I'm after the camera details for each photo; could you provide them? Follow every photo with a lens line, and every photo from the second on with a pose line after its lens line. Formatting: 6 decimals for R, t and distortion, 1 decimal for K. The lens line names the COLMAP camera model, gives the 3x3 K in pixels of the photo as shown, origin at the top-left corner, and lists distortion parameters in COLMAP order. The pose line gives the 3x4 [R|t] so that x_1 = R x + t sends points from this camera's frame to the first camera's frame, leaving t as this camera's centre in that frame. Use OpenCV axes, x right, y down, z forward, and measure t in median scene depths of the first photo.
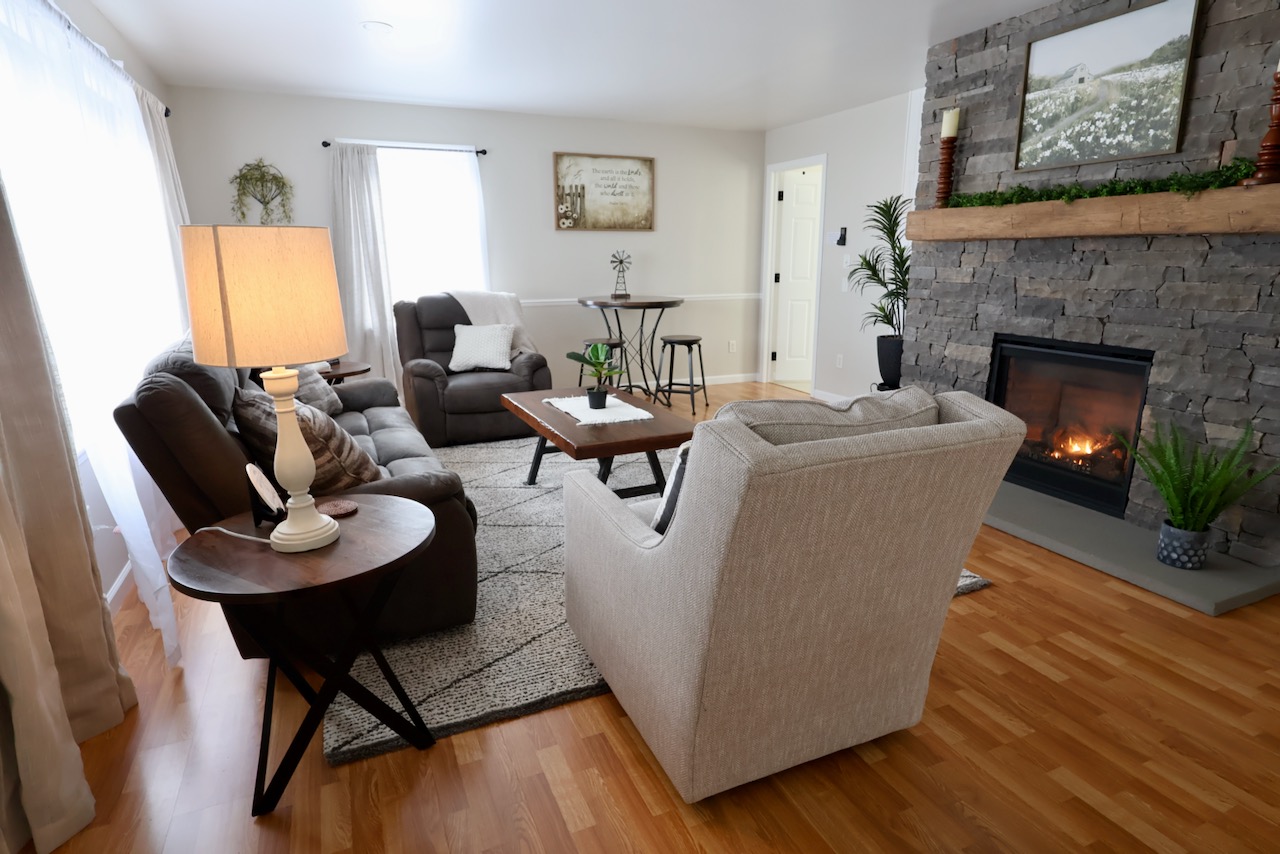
lens RADIAL K [[696.6, 0, 631.9], [0, 696.6, 424.4], [0, 0, 1]] dist [0.001754, -0.002260]
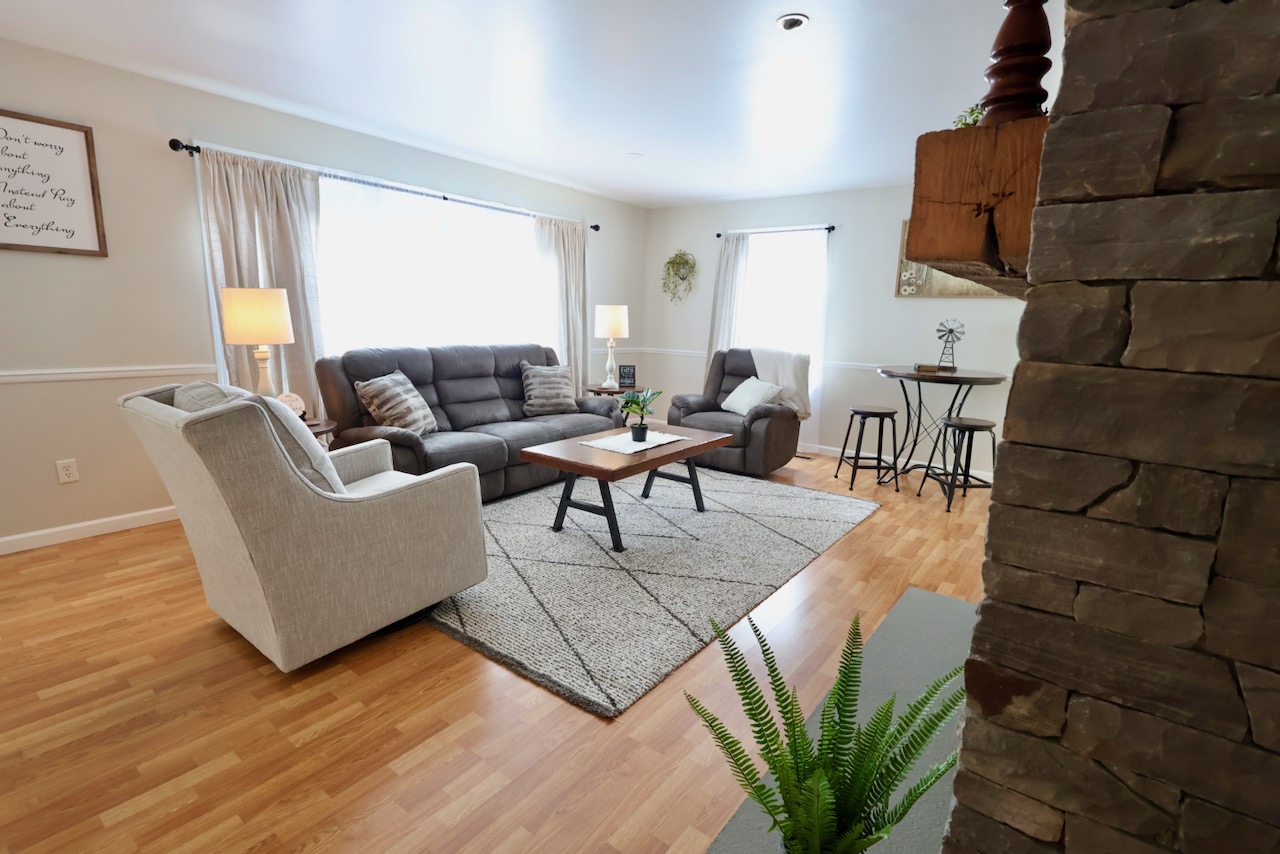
lens RADIAL K [[606.1, 0, 648.4], [0, 606.1, 429.7], [0, 0, 1]] dist [-0.003439, -0.000368]
pose [[0.491042, 0.182387, -0.851829, 0.544300], [-0.239628, 0.968395, 0.069211, -0.077485], [0.837530, 0.170136, 0.519228, 0.315054]]
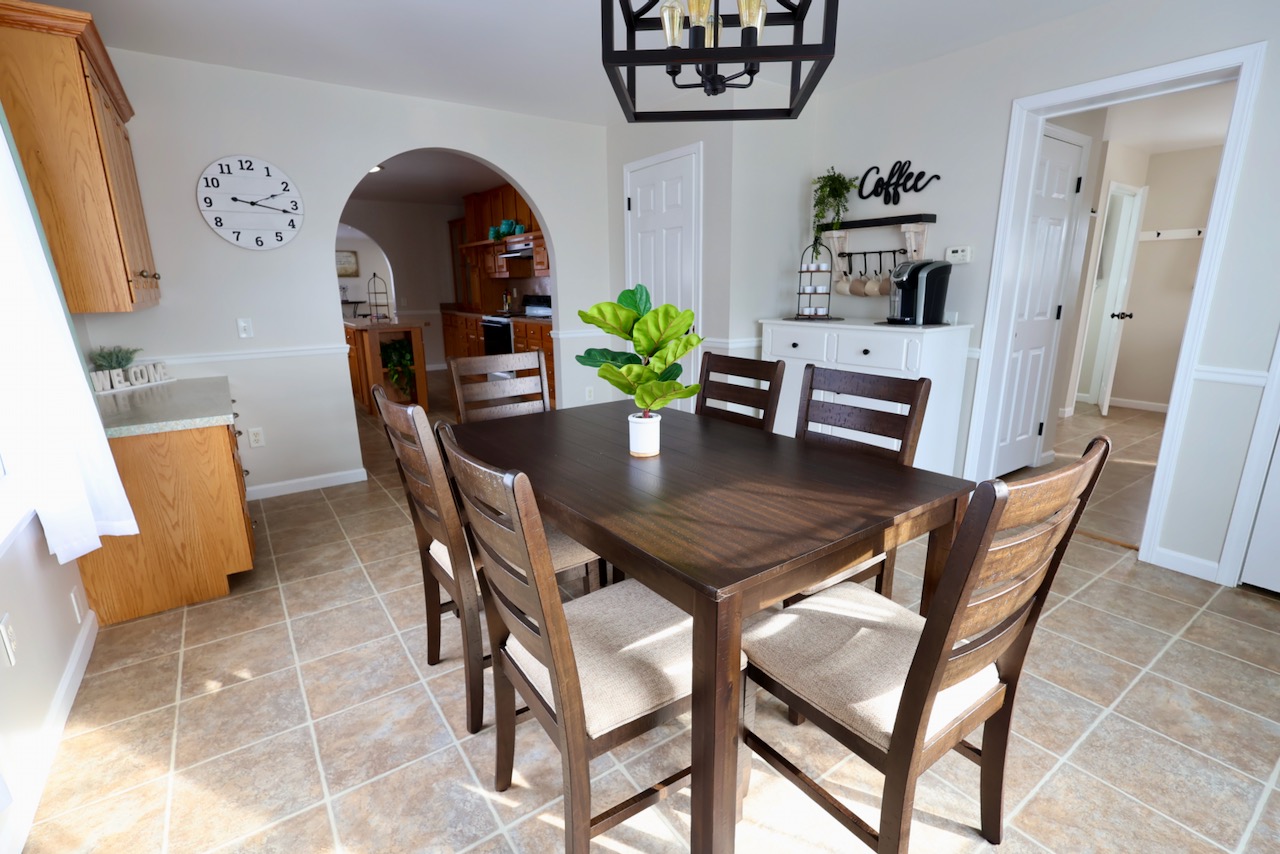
lens RADIAL K [[606.1, 0, 644.9], [0, 606.1, 428.9], [0, 0, 1]] dist [-0.003439, -0.000368]
pose [[0.981922, -0.048151, 0.183057, 0.793492], [0.048457, 0.998821, 0.002802, 0.437028], [-0.182976, 0.006119, 0.983098, -1.839189]]
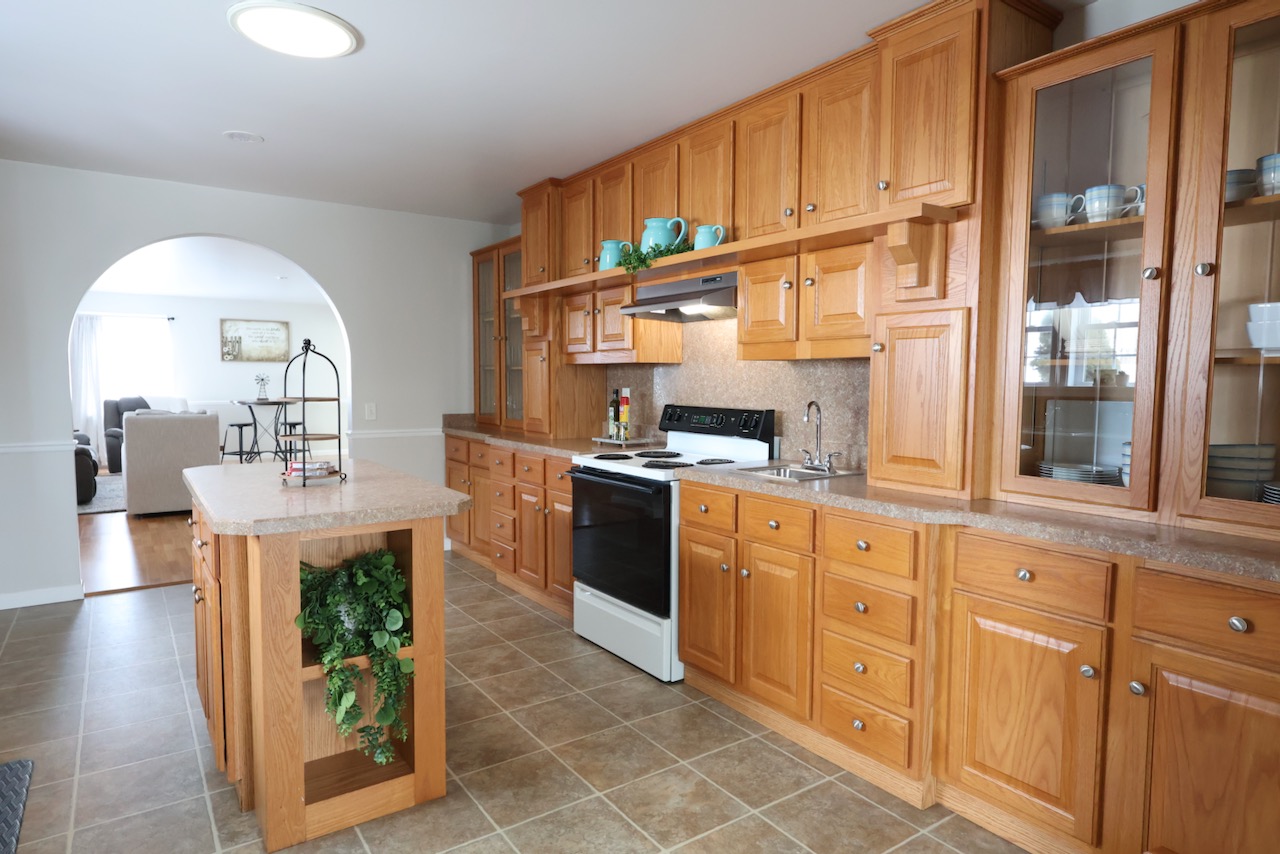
lens RADIAL K [[752.9, 0, 639.1], [0, 752.9, 428.8], [0, 0, 1]] dist [0.011327, 0.001606]
pose [[0.983160, -0.001641, 0.182739, 0.626553], [0.032327, 0.985752, -0.165069, 0.252944], [-0.179865, 0.168197, 0.969205, -1.076528]]
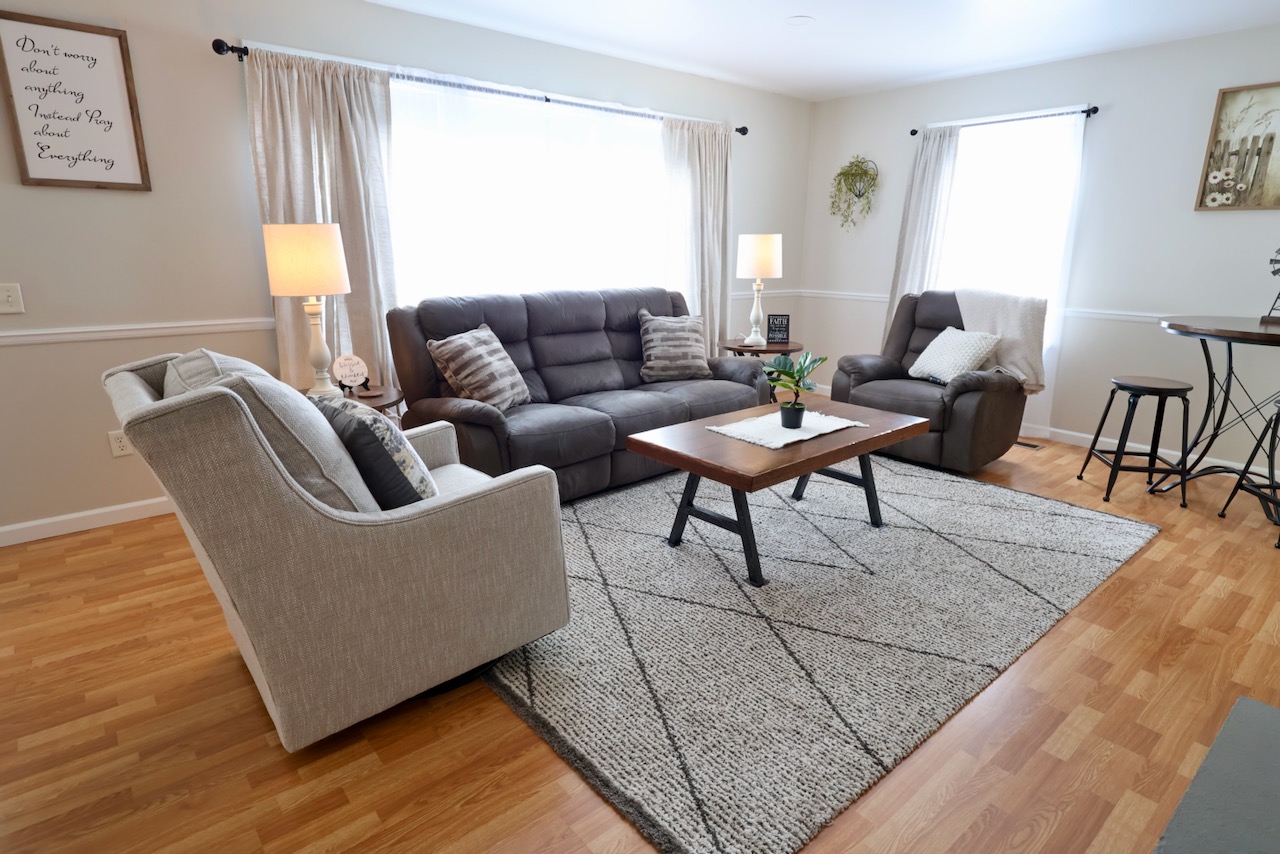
lens RADIAL K [[696.6, 0, 644.5], [0, 696.6, 425.3], [0, 0, 1]] dist [0.001754, -0.002260]
pose [[0.285774, 0.250382, -0.925009, 0.445632], [-0.238247, 0.953520, 0.184495, -0.091535], [0.928209, 0.167657, 0.332144, 0.366461]]
